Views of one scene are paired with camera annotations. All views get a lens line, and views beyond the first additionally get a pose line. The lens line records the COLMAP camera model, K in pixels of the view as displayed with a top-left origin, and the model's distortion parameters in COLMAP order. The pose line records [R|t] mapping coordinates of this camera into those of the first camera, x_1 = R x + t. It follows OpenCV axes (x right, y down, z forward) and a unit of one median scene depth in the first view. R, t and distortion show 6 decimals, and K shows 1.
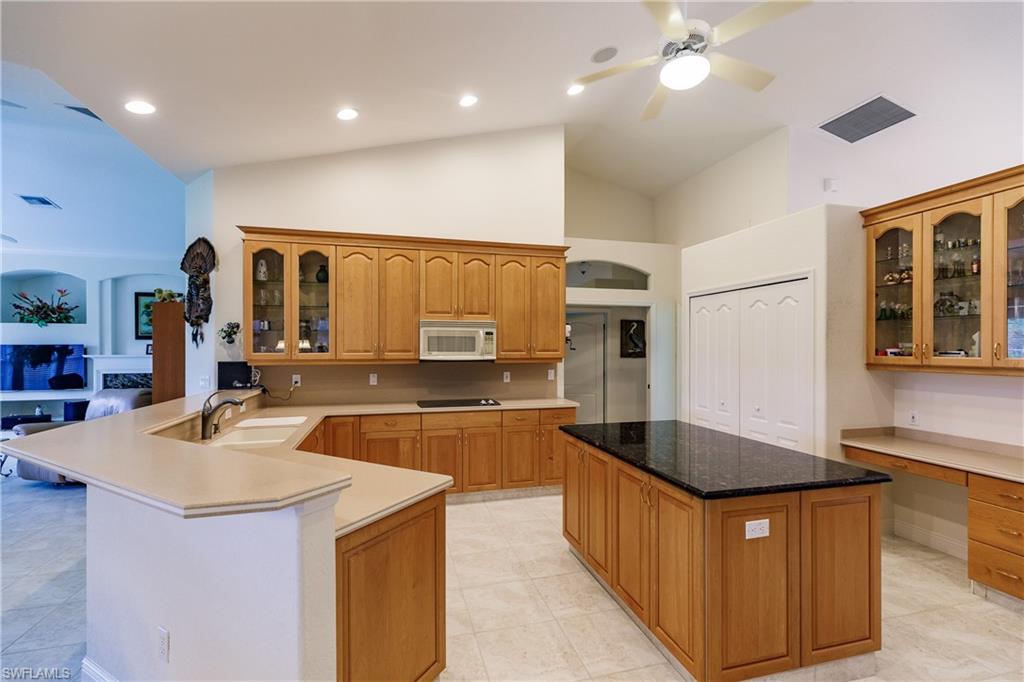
lens RADIAL K [[455.9, 0, 514.5], [0, 455.9, 345.8], [0, 0, 1]] dist [0.007025, 0.000637]
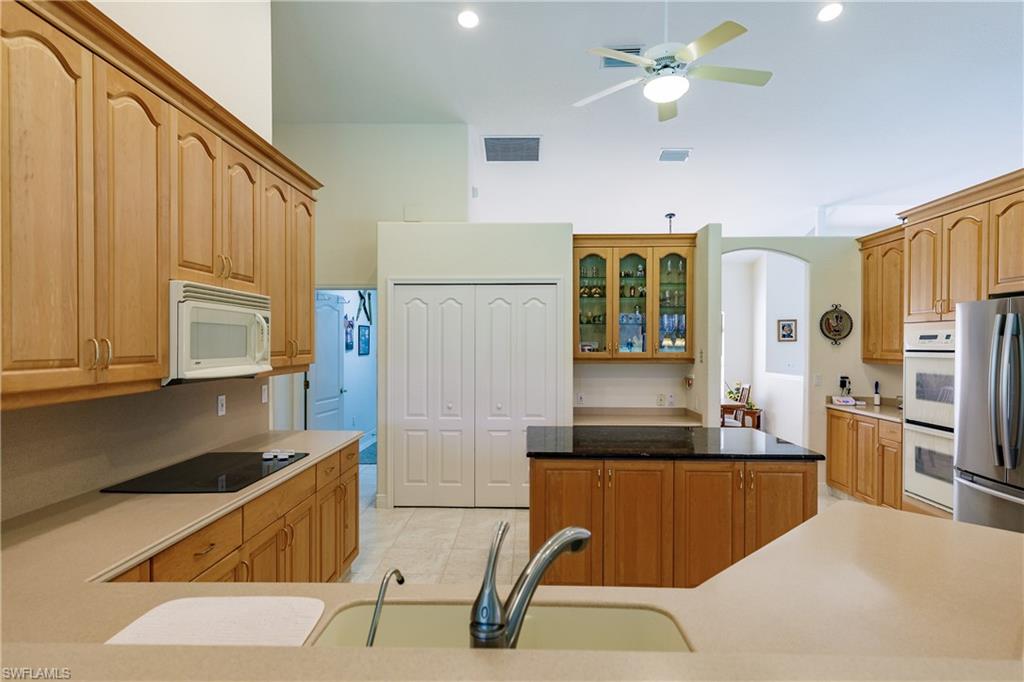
lens RADIAL K [[562.4, 0, 513.4], [0, 562.4, 347.0], [0, 0, 1]] dist [0.003296, -0.001494]
pose [[0.292829, -0.007388, 0.956136, -0.374916], [-0.003692, 0.999954, 0.008857, -0.002376], [-0.956158, -0.006123, 0.292789, 0.363474]]
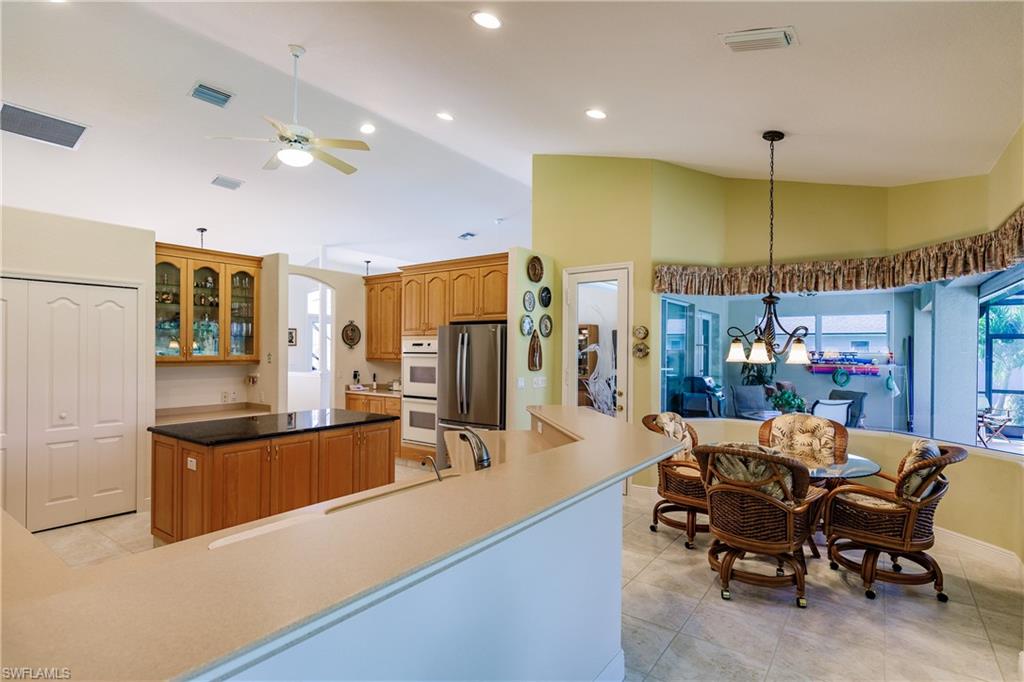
lens RADIAL K [[505.2, 0, 510.2], [0, 505.2, 346.5], [0, 0, 1]] dist [-0.006395, -0.000219]
pose [[-0.630171, -0.002473, 0.776452, -0.478669], [-0.009506, 0.999945, -0.004530, -0.003422], [-0.776398, -0.010235, -0.630160, 0.558715]]
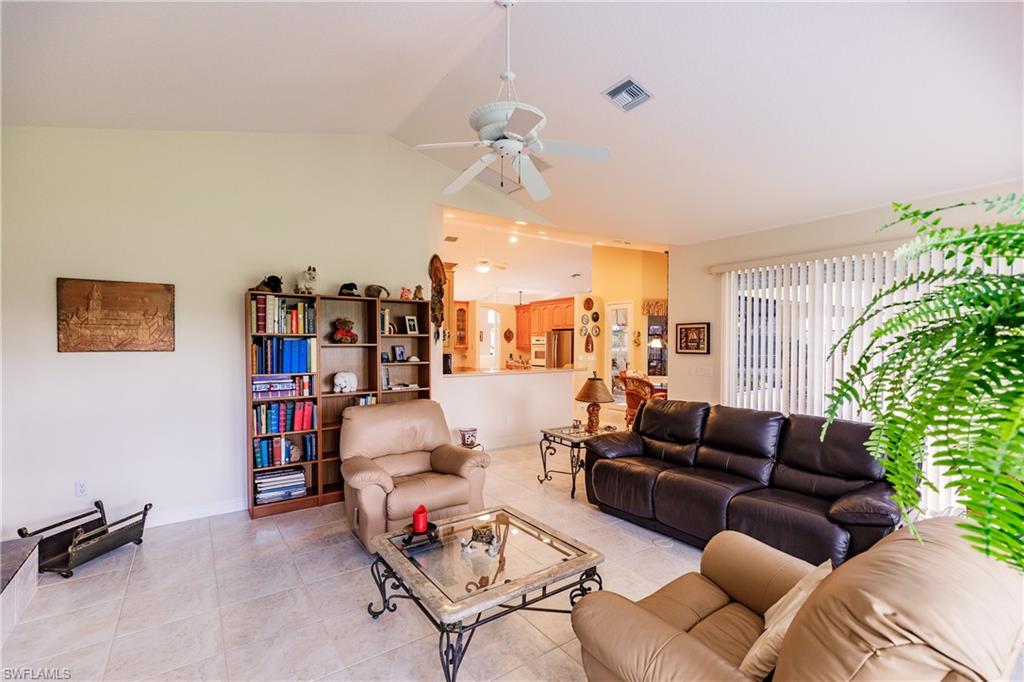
lens RADIAL K [[455.9, 0, 521.6], [0, 455.9, 349.2], [0, 0, 1]] dist [0.007025, 0.000637]
pose [[-0.363766, -0.016662, 0.931341, -1.218334], [-0.005966, 0.999861, 0.015557, -0.002292], [-0.931471, 0.000103, -0.363815, 0.785331]]
